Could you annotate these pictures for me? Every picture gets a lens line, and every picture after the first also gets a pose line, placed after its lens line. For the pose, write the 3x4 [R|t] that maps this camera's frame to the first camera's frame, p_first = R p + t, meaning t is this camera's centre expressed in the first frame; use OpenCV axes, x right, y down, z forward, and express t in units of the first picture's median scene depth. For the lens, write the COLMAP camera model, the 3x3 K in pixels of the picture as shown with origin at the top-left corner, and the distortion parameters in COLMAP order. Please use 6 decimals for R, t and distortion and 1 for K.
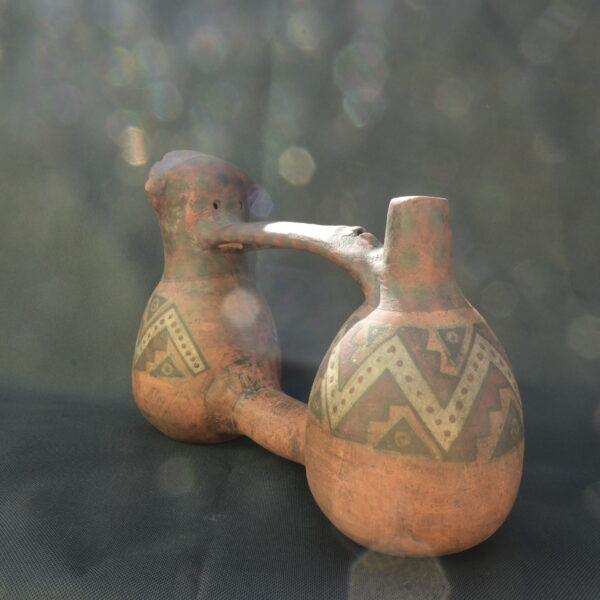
lens RADIAL K [[612.6, 0, 300.0], [0, 612.6, 300.0], [0, 0, 1]] dist [0.007894, -0.001509]
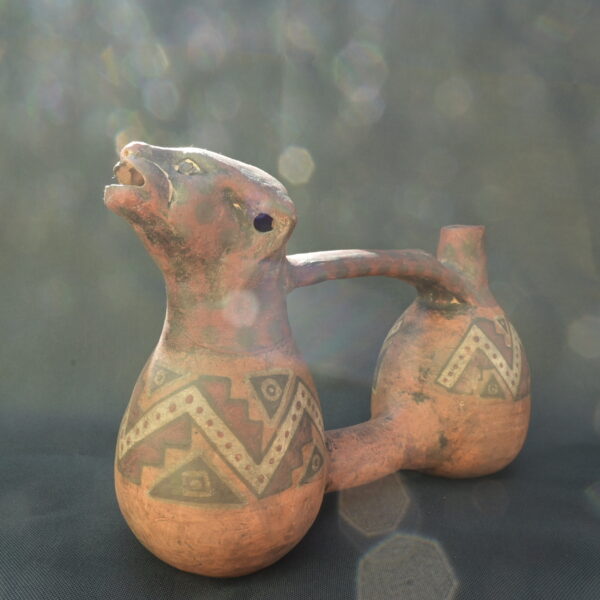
lens RADIAL K [[612.6, 0, 300.0], [0, 612.6, 300.0], [0, 0, 1]] dist [0.007894, -0.001509]
pose [[0.052457, -0.177499, 0.982722, -0.911680], [0.107023, 0.979408, 0.171188, -0.207707], [-0.992872, 0.096193, 0.070374, 0.952855]]
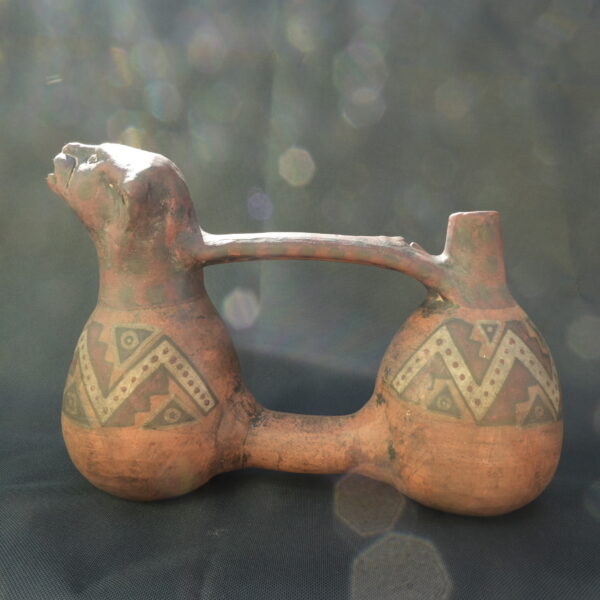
lens RADIAL K [[612.6, 0, 300.0], [0, 612.6, 300.0], [0, 0, 1]] dist [0.007894, -0.001509]
pose [[0.709821, -0.098428, 0.697472, -0.653679], [0.092354, 0.994646, 0.046376, -0.062576], [-0.698302, 0.031496, 0.715110, 0.292965]]
